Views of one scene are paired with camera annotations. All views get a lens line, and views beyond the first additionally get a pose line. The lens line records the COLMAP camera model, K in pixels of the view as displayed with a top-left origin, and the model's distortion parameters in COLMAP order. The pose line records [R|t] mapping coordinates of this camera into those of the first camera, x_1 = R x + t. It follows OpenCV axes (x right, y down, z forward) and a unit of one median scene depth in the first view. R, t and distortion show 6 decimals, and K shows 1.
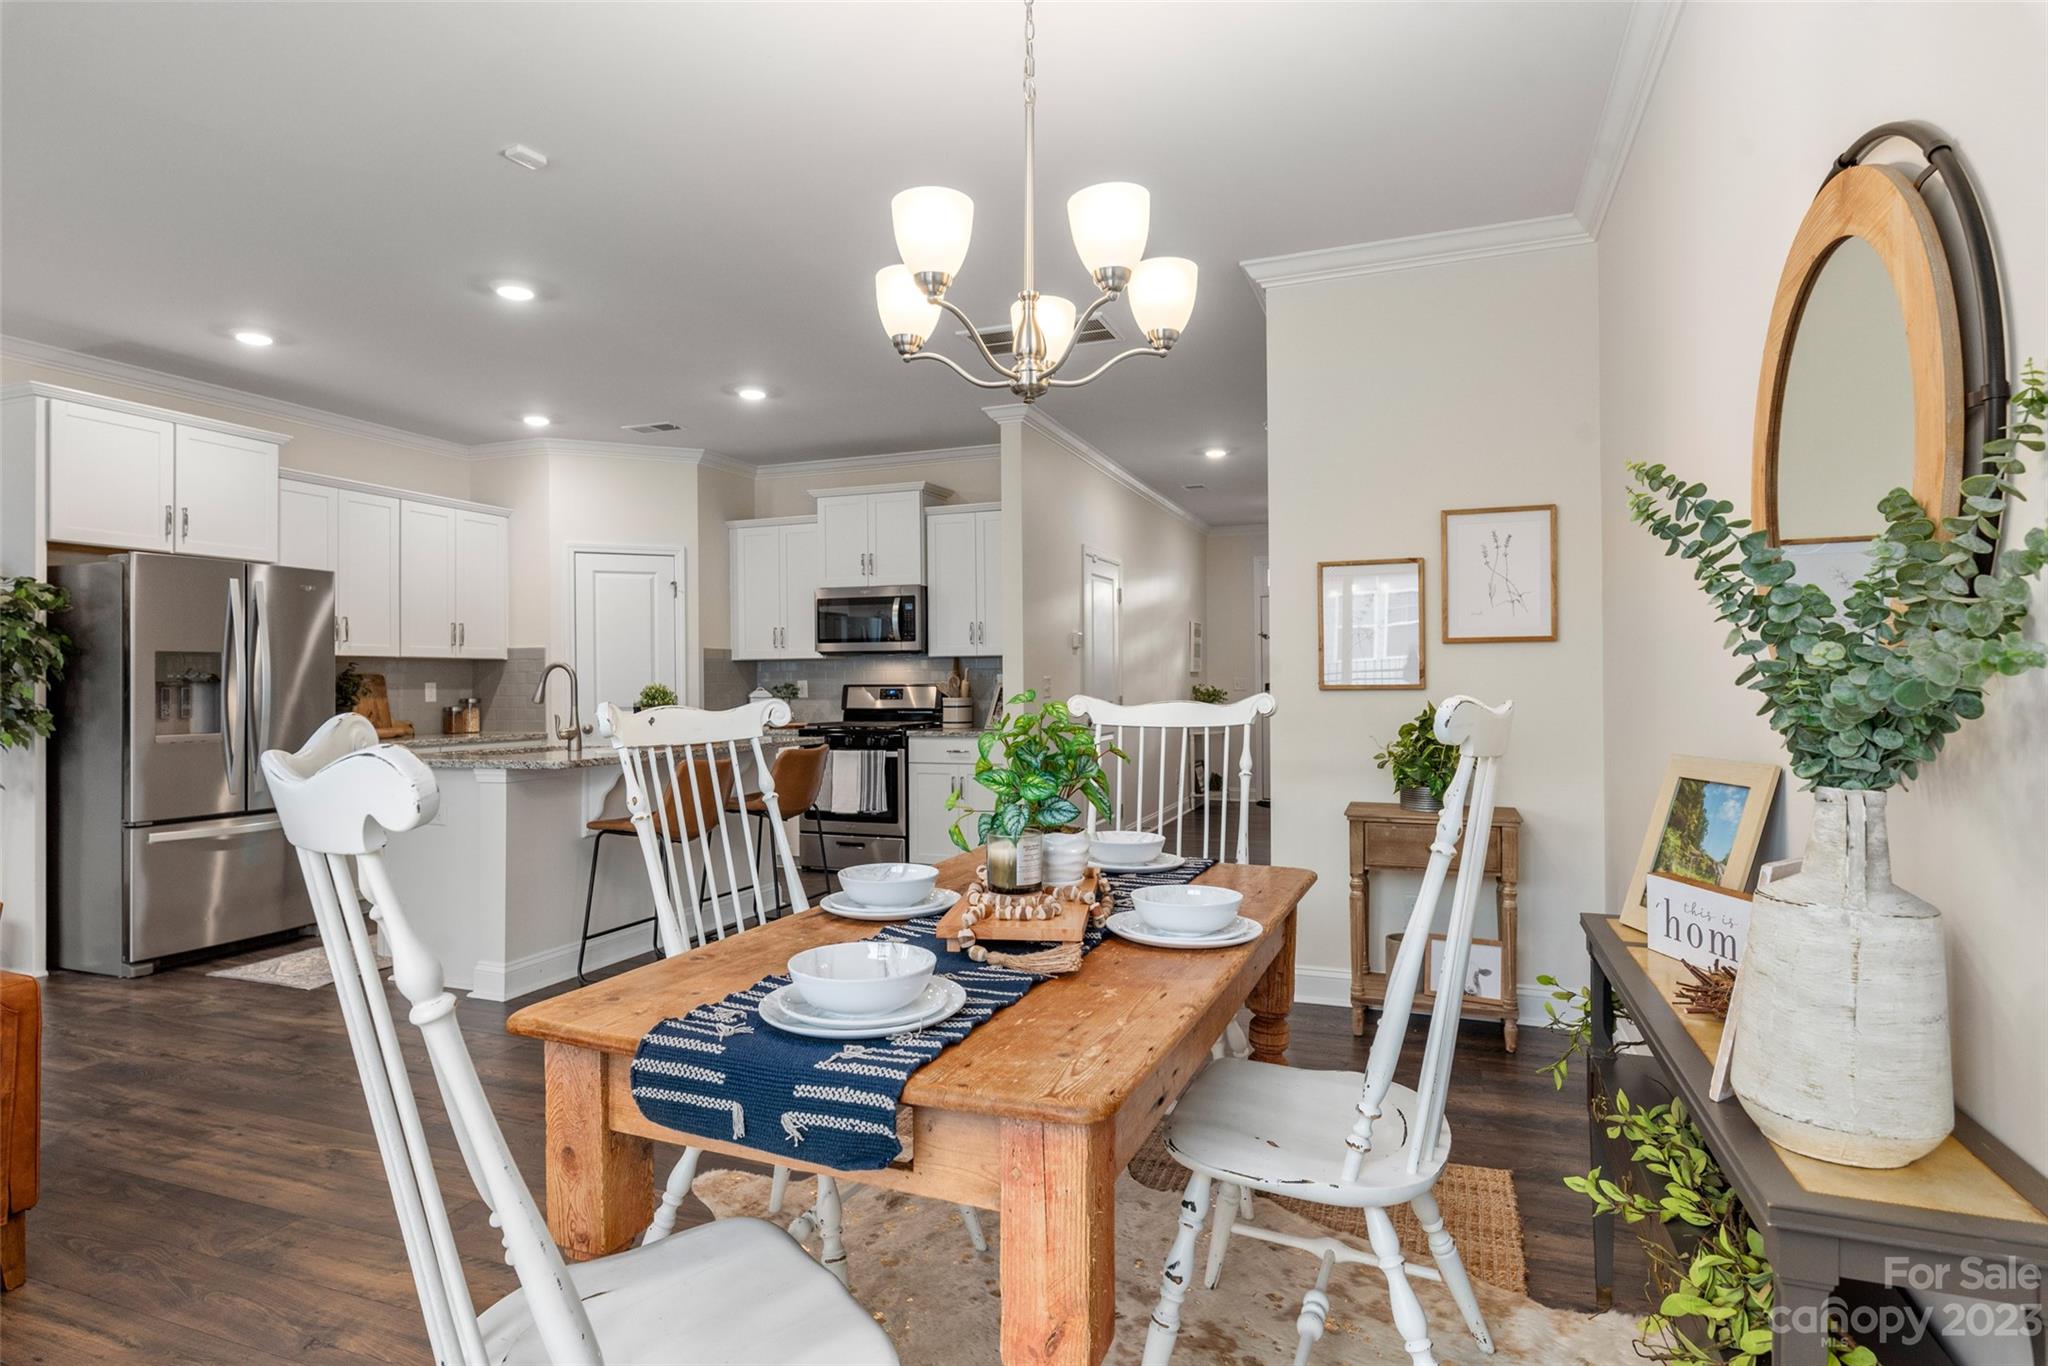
lens RADIAL K [[1101.5, 0, 1014.9], [0, 1101.5, 678.8], [0, 0, 1]] dist [-0.002447, -0.002679]
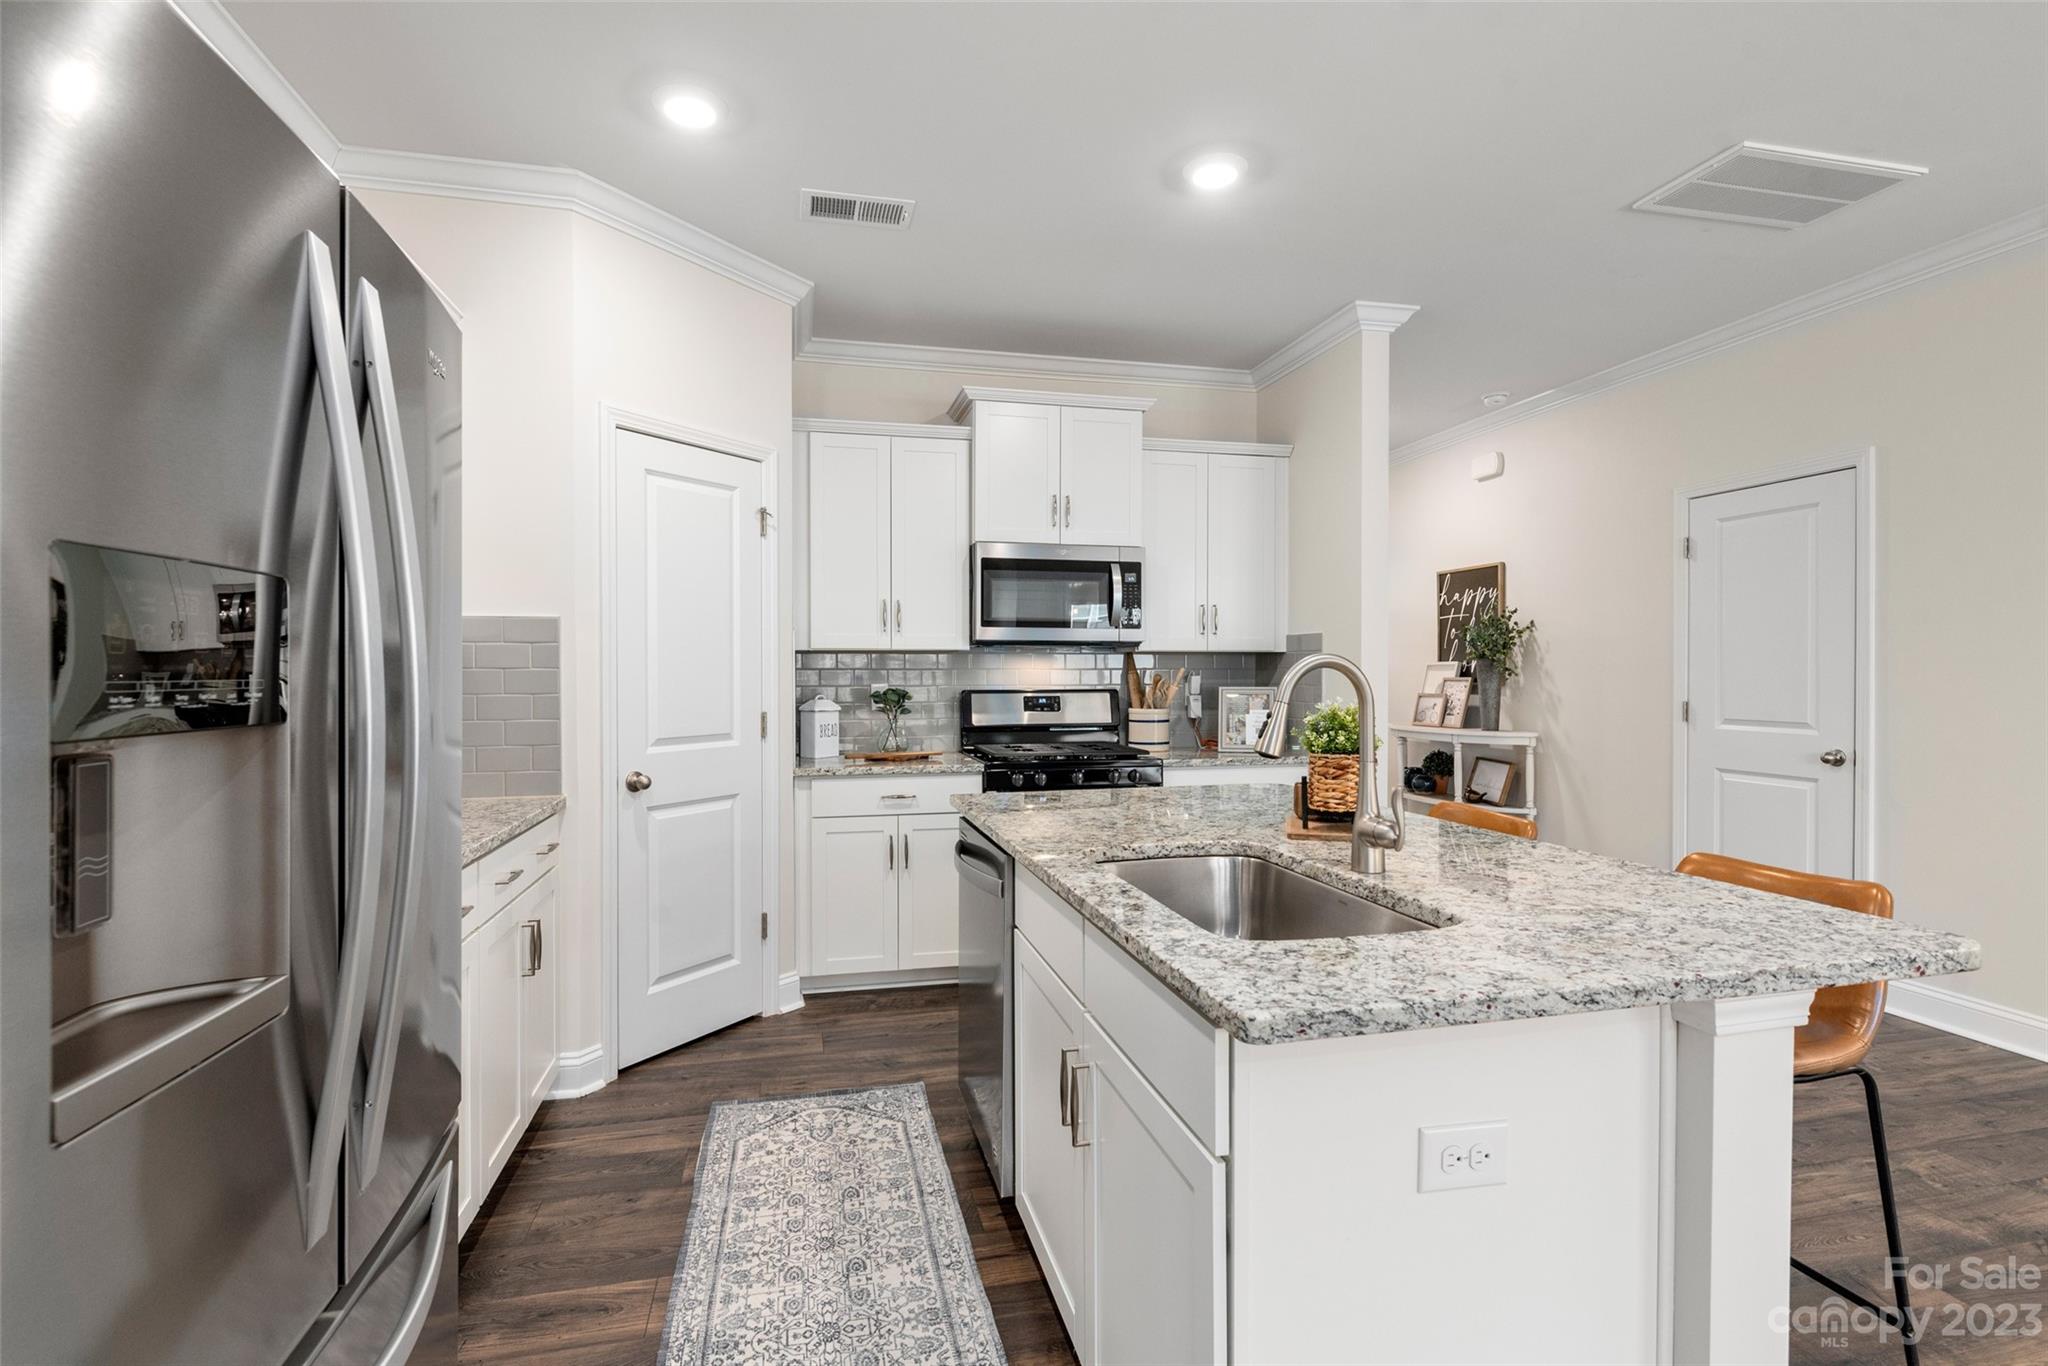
lens RADIAL K [[967.3, 0, 1017.3], [0, 967.3, 678.2], [0, 0, 1]] dist [0.004833, 0.000796]
pose [[0.825196, 0.002763, 0.564839, -0.530247], [-0.007840, 0.999948, 0.006562, -0.006533], [-0.564792, -0.009843, 0.825175, 0.575974]]
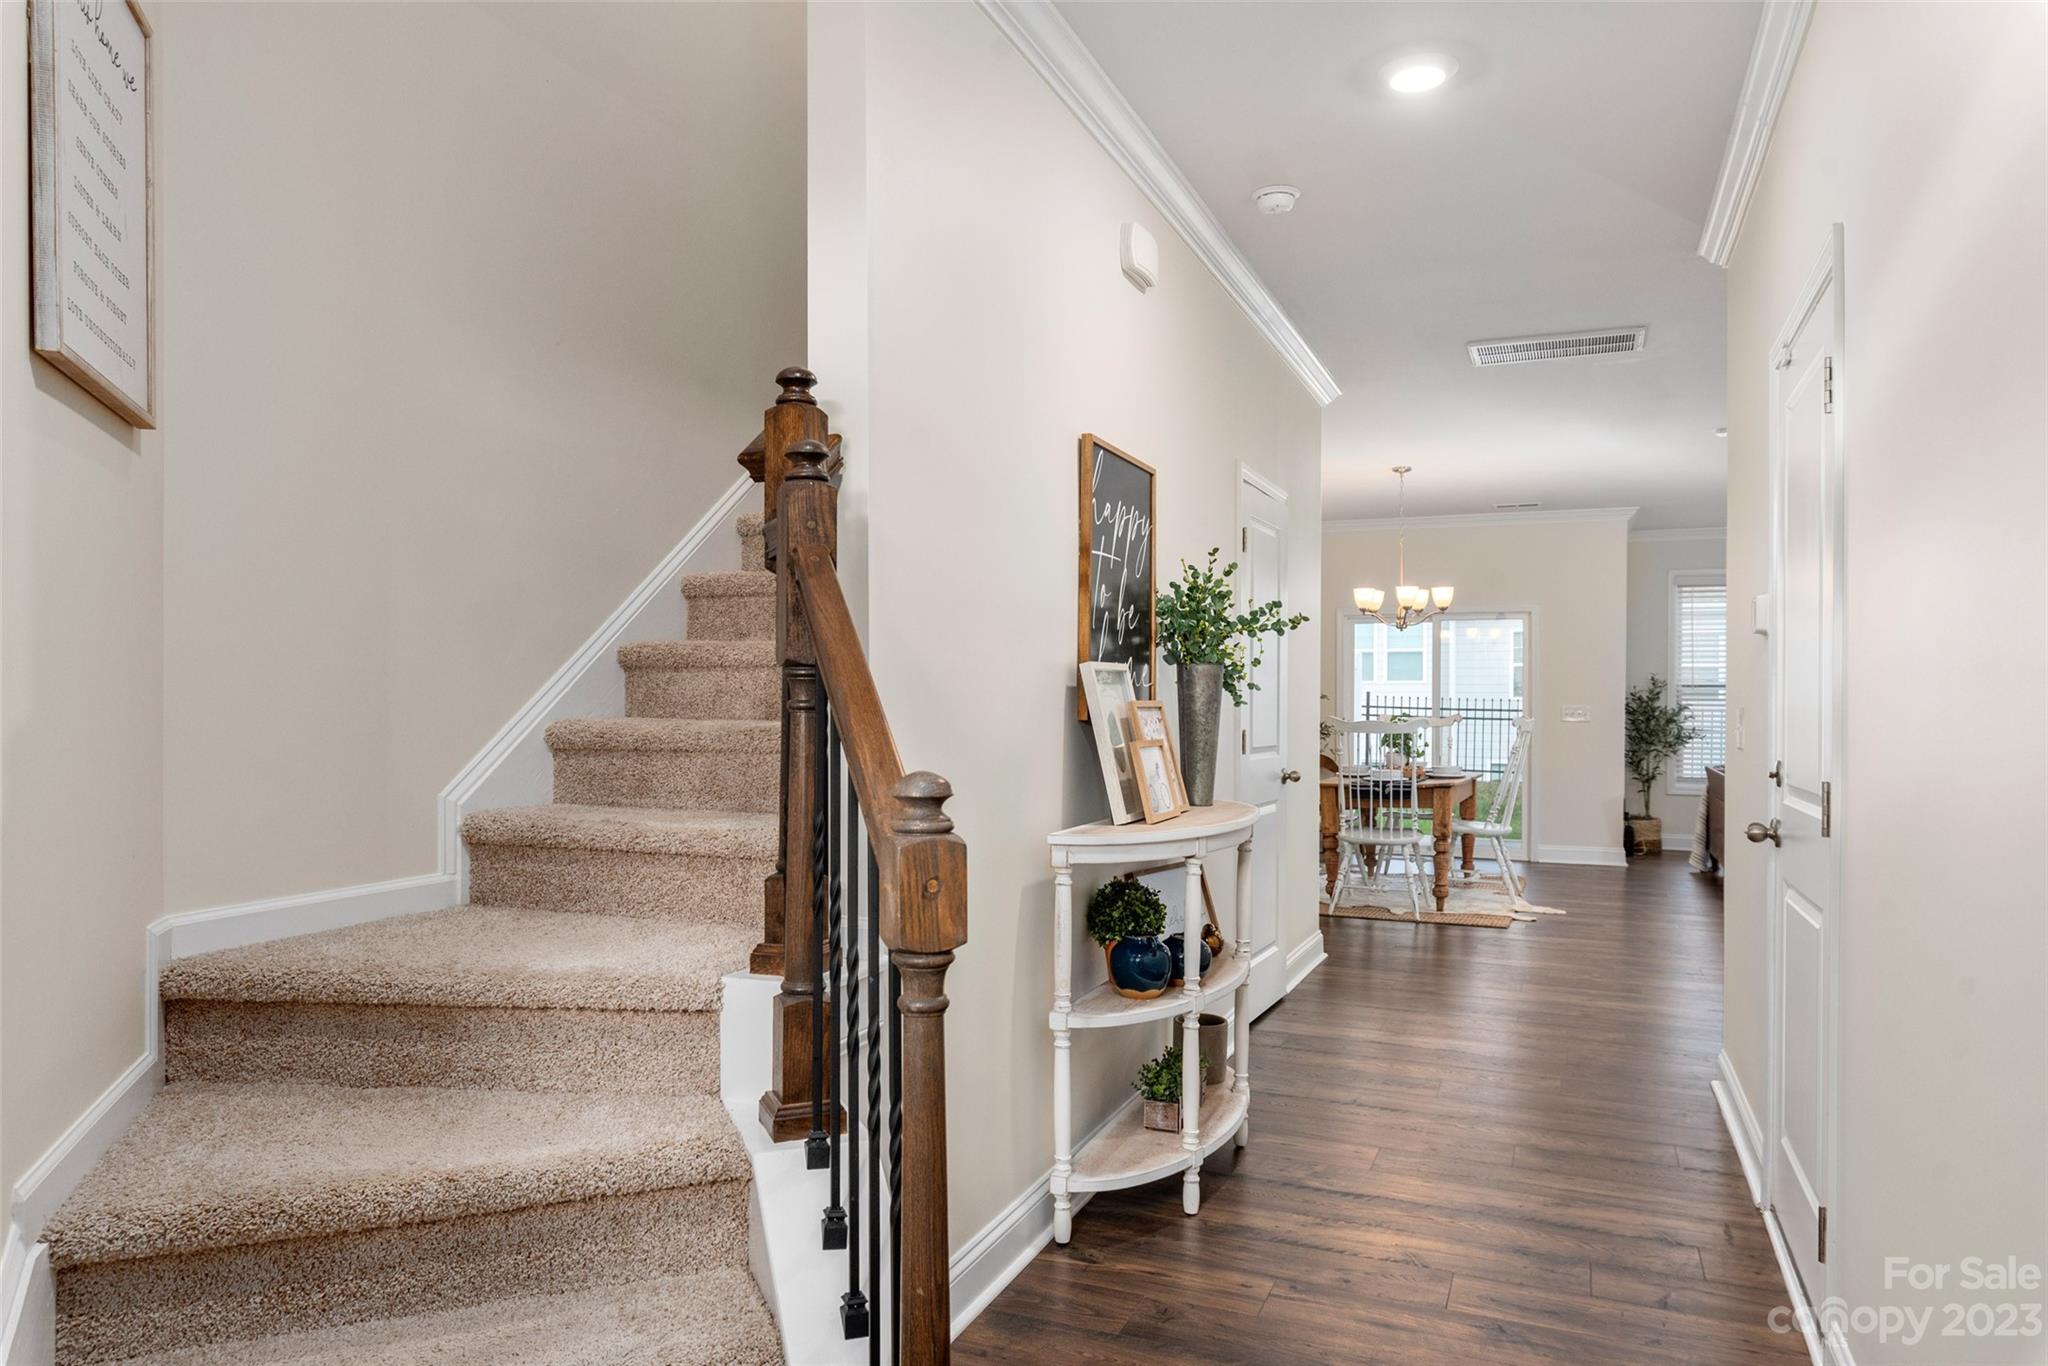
lens RADIAL K [[1328.3, 0, 1010.0], [0, 1328.3, 710.2], [0, 0, 1]] dist [-0.000922, 0.002396]
pose [[-0.999403, -0.000749, 0.034547, 0.335895], [-0.000647, 0.999995, 0.002950, -0.002229], [-0.034549, 0.002926, -0.999399, 1.615310]]
